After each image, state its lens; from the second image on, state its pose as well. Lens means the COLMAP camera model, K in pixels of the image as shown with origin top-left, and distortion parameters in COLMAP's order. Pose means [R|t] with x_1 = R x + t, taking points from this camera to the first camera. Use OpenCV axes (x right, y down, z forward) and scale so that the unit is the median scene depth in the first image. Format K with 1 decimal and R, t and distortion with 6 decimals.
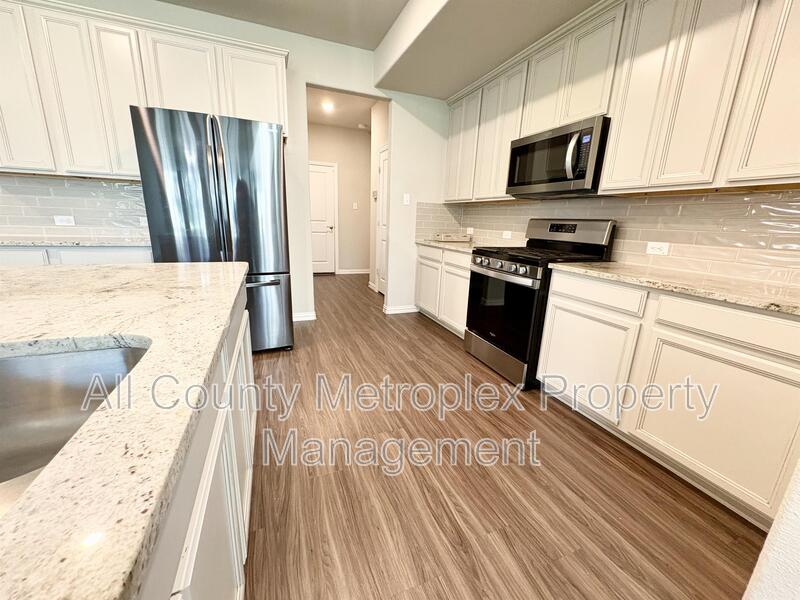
lens RADIAL K [[319.1, 0, 400.9], [0, 319.1, 298.2], [0, 0, 1]] dist [0.000145, -0.000051]
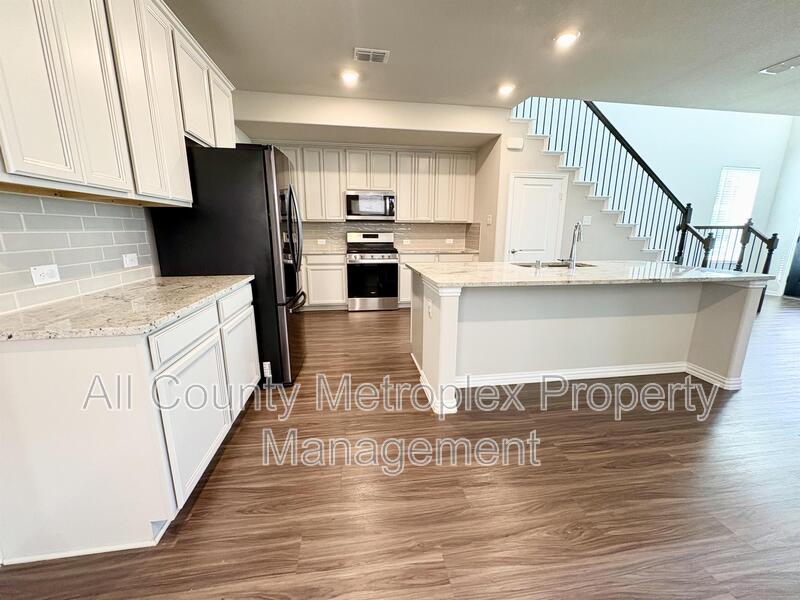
lens RADIAL K [[319.1, 0, 400.9], [0, 319.1, 298.2], [0, 0, 1]] dist [0.000145, -0.000051]
pose [[0.225813, -0.239561, 0.944256, -1.573382], [0.238193, 0.953449, 0.184931, -0.178516], [-0.944602, 0.183155, 0.272363, 0.332907]]
